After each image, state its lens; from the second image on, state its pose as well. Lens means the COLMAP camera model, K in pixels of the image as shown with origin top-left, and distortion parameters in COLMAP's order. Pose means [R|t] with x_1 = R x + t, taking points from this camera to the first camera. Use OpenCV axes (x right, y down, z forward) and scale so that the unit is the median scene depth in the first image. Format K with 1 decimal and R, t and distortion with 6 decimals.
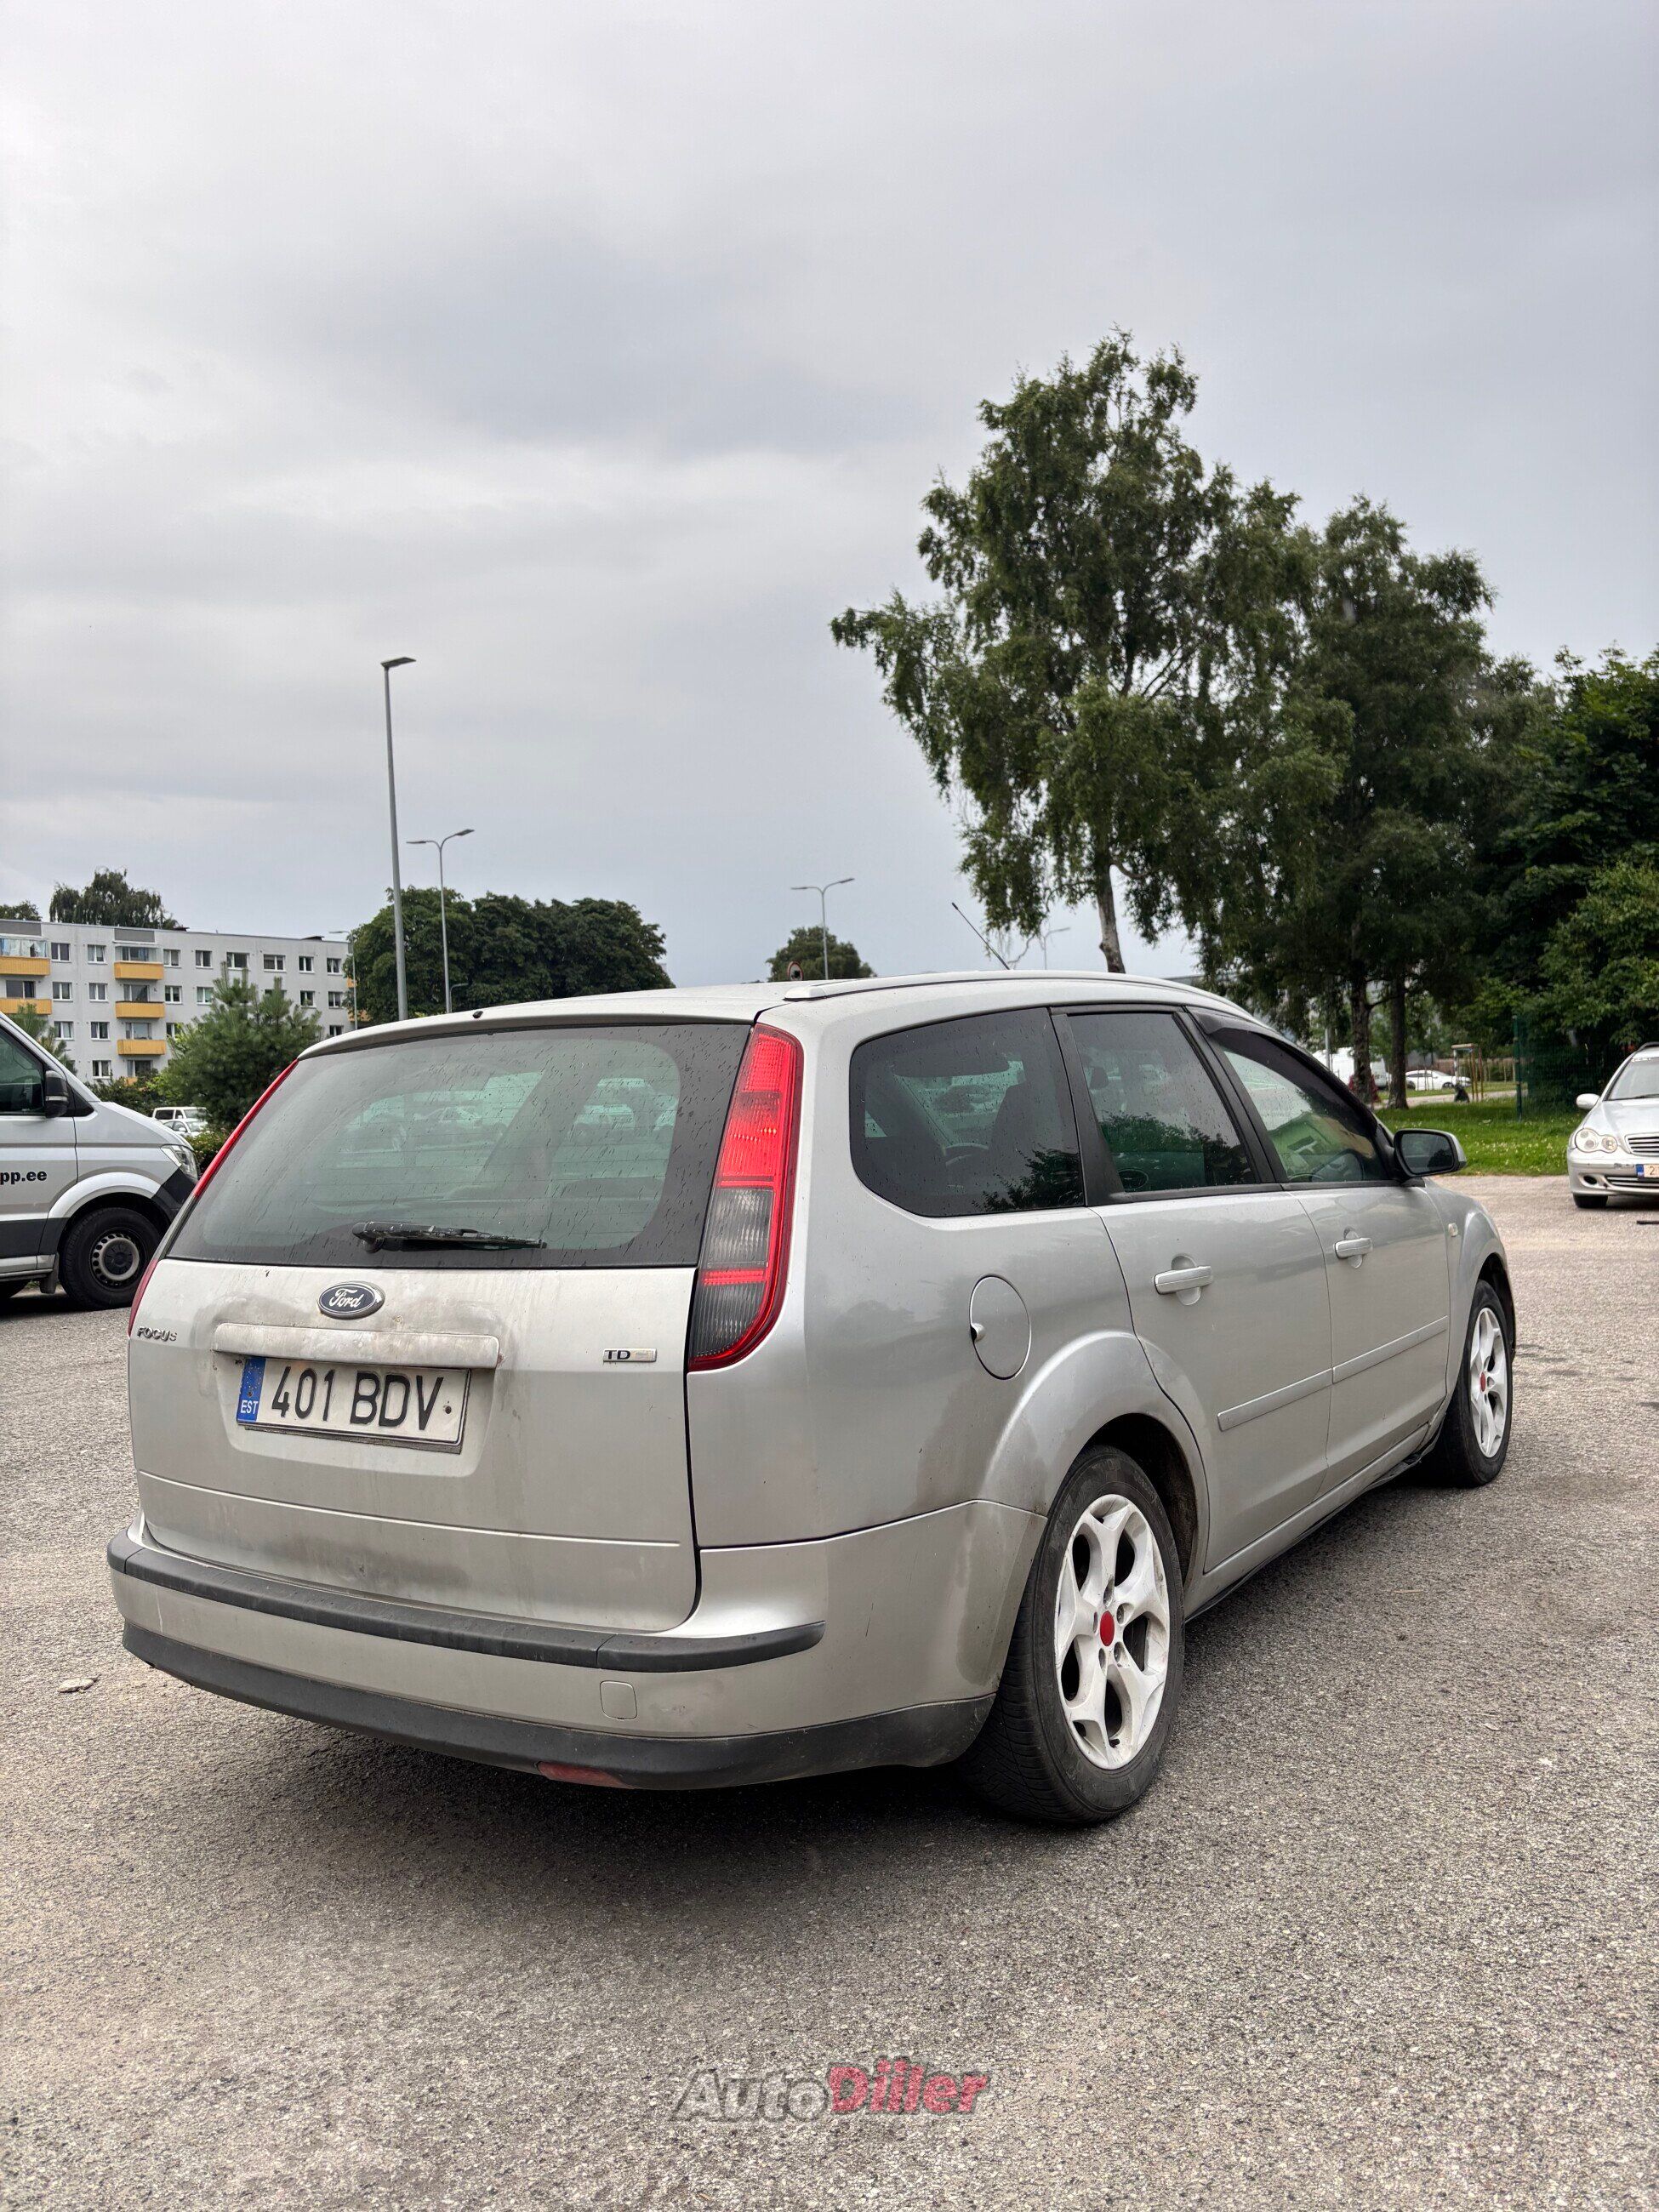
lens RADIAL K [[1667.9, 0, 824.7], [0, 1667.9, 1102.4], [0, 0, 1]] dist [0.005003, 0.002302]
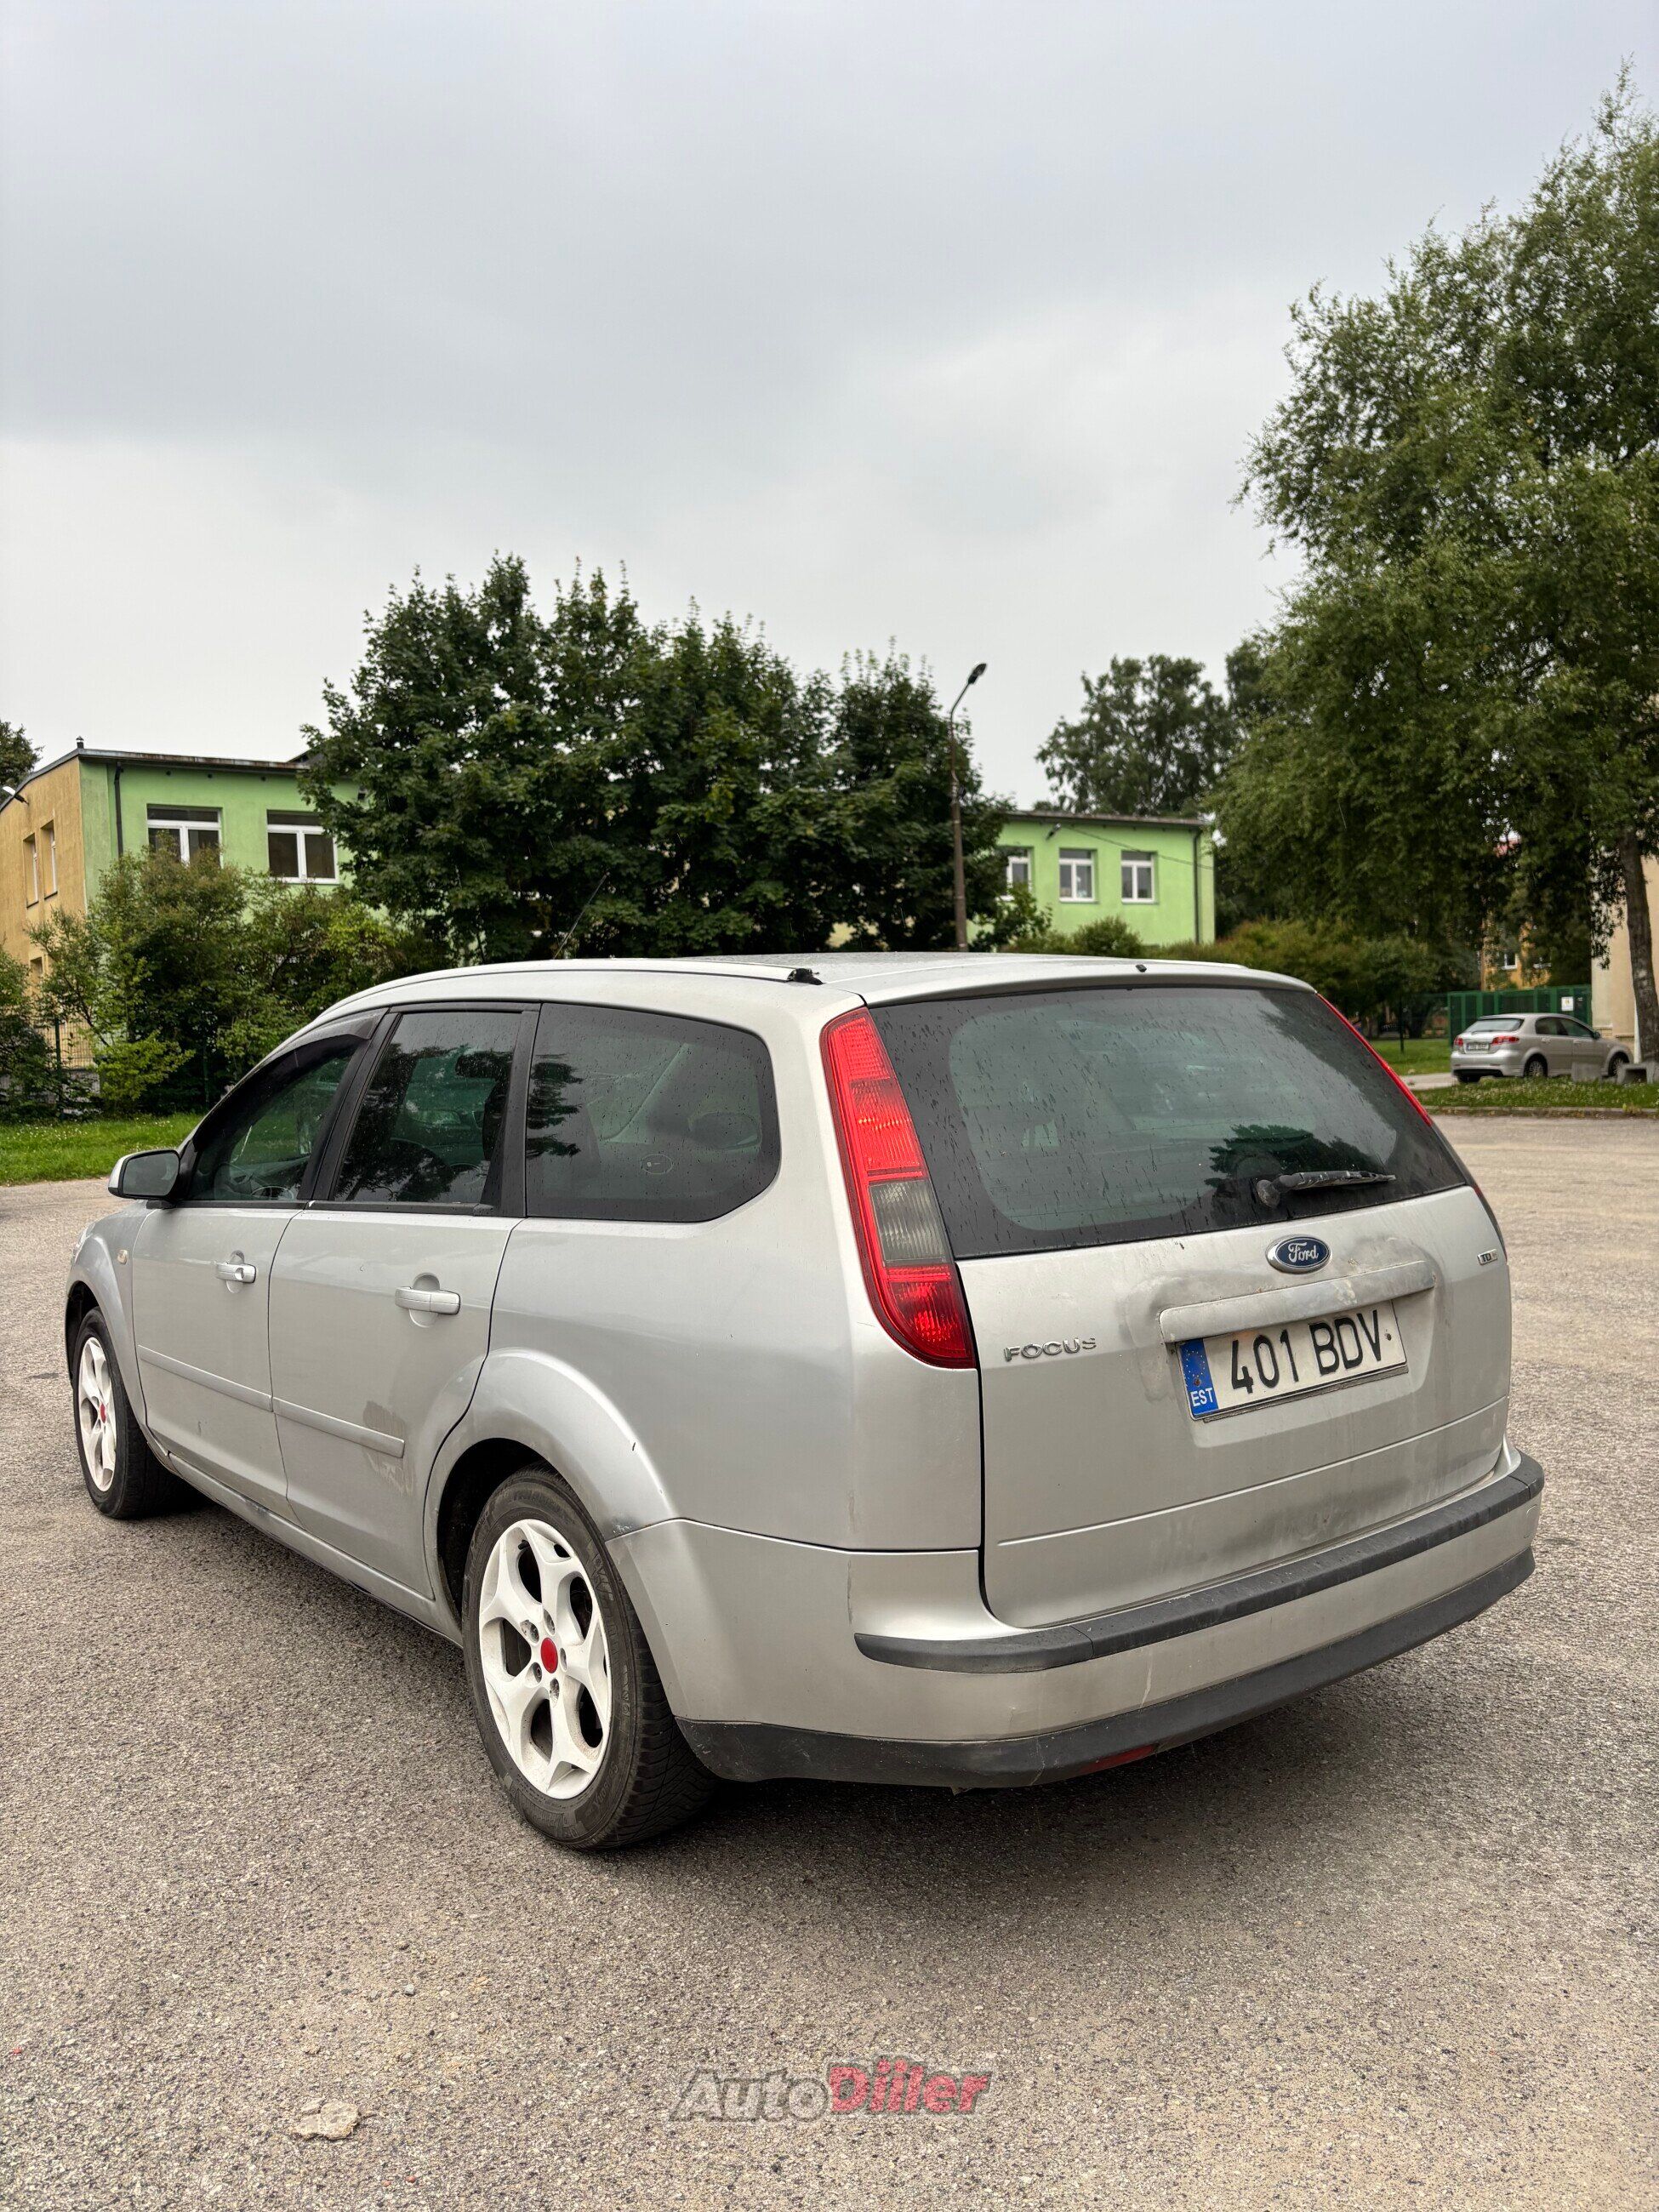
lens RADIAL K [[1667.9, 0, 815.6], [0, 1667.9, 1124.6], [0, 0, 1]] dist [0.005003, 0.002302]
pose [[0.328389, -0.015430, 0.944416, -1.306025], [0.019900, 0.999758, 0.009414, 0.028175], [-0.944333, 0.015703, 0.328617, 0.949812]]
